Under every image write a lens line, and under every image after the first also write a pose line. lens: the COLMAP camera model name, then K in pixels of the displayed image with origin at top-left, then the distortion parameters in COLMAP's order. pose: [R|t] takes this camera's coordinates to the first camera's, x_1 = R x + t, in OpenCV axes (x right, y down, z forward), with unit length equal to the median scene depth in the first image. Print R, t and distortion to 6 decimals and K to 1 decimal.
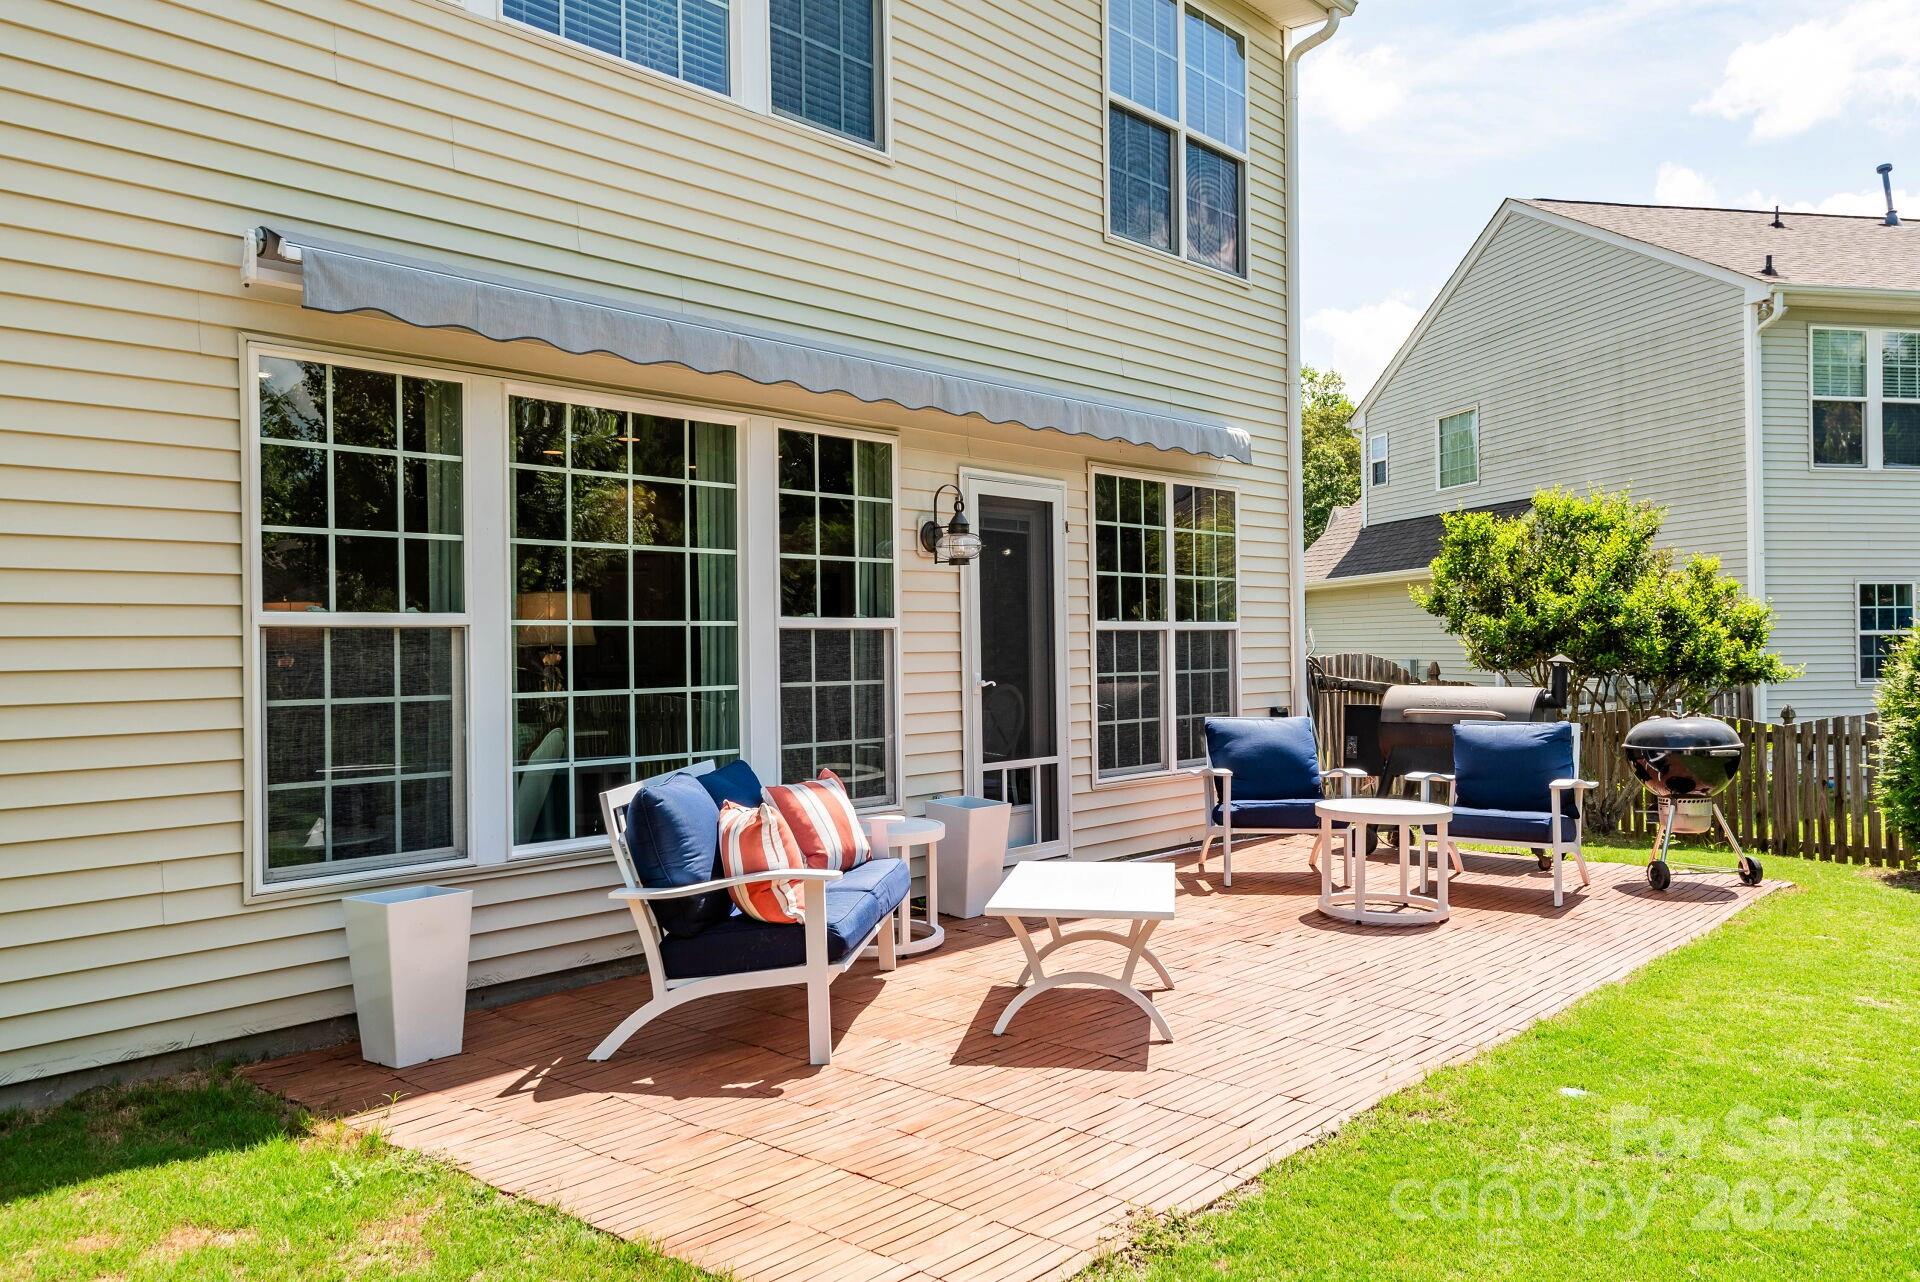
lens RADIAL K [[1468.5, 0, 958.0], [0, 1468.5, 637.3], [0, 0, 1]] dist [0.031497, -0.000638]
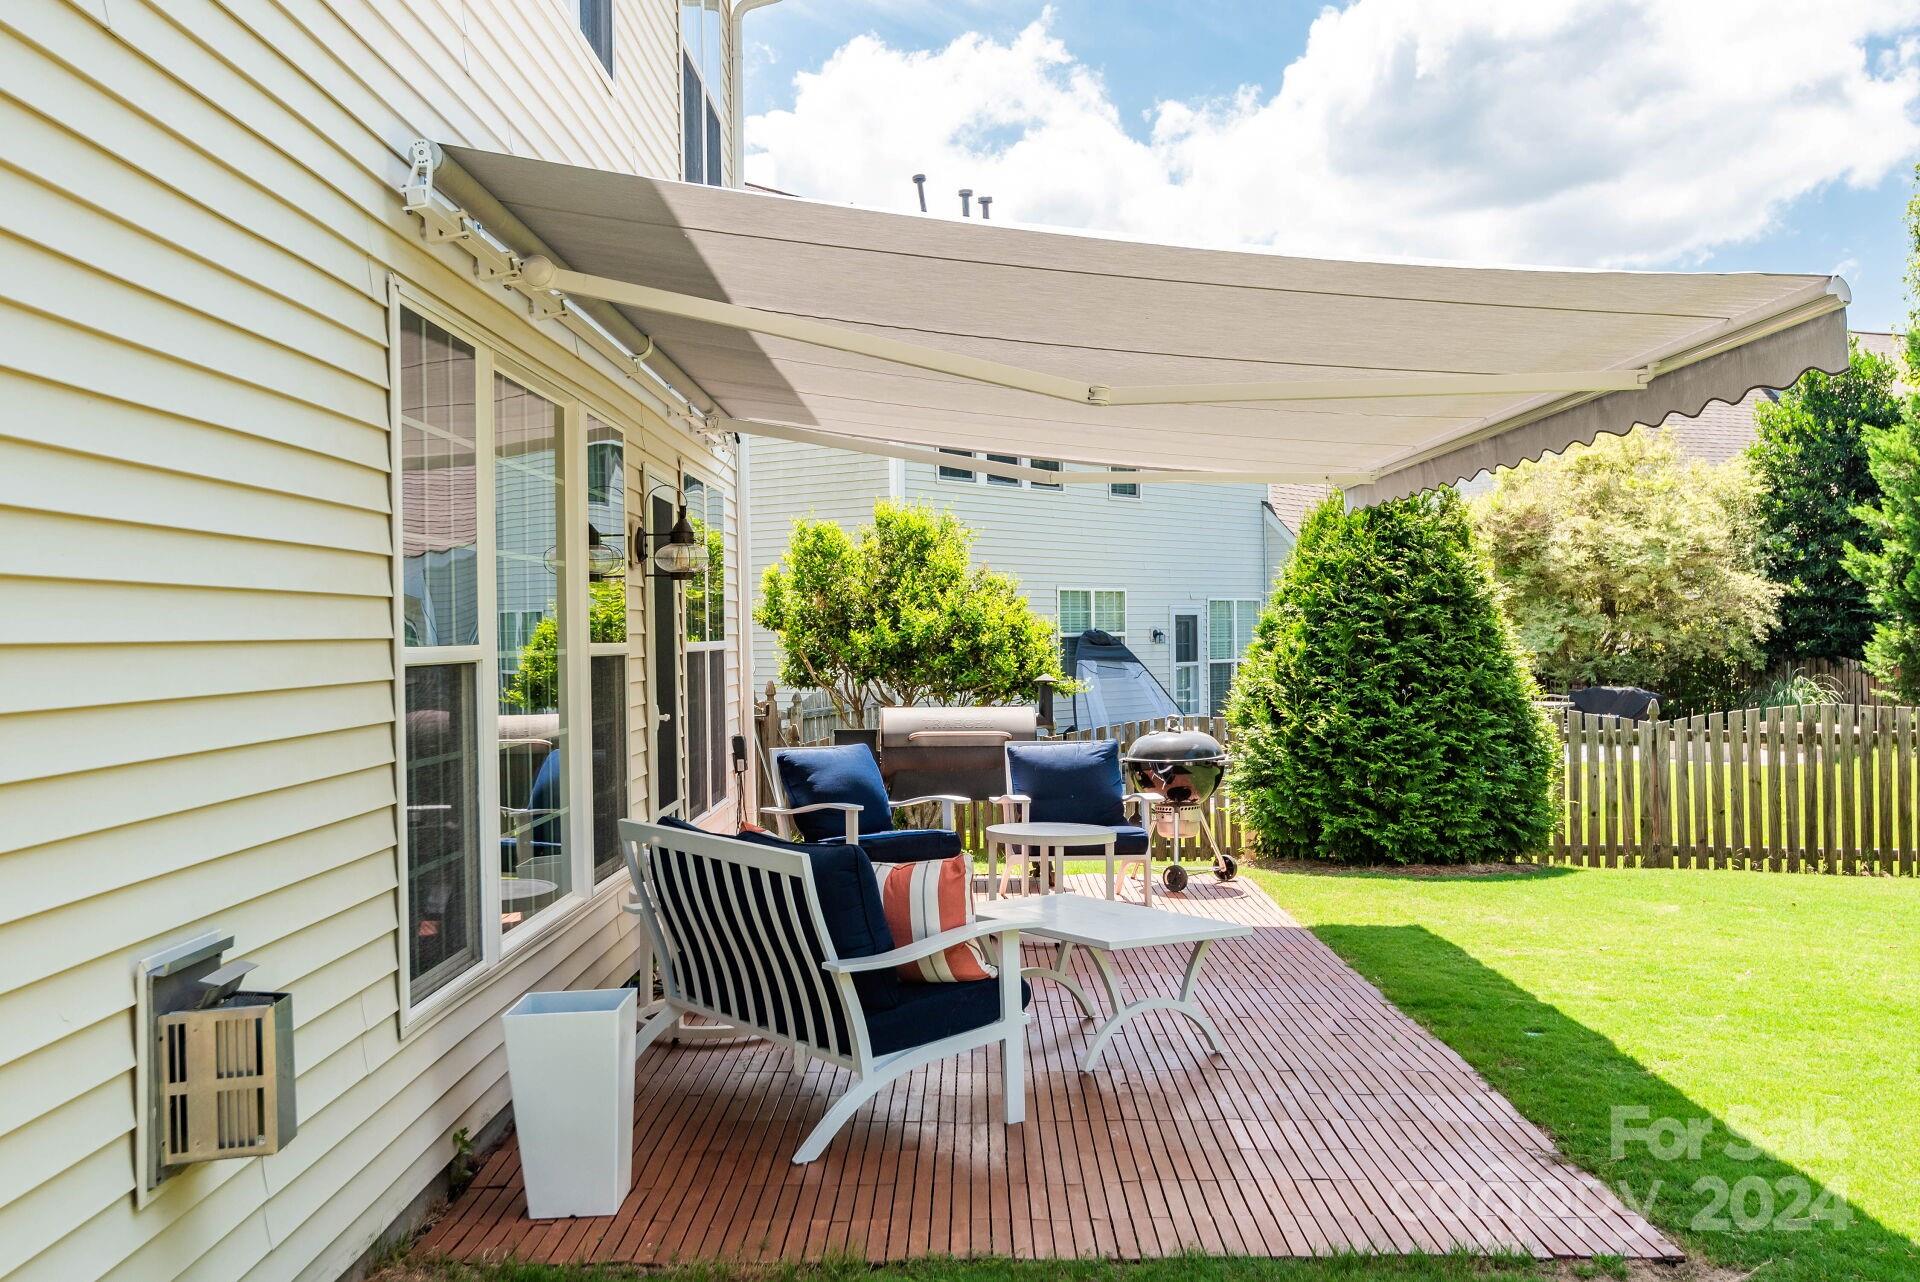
lens RADIAL K [[1904.3, 0, 952.8], [0, 1904.3, 637.8], [0, 0, 1]] dist [0.045415, 0.000000]
pose [[0.753759, 0.001884, 0.657148, -0.554266], [-0.000501, 0.999997, -0.002292, -0.011030], [-0.657150, 0.001398, 0.753758, 0.059419]]
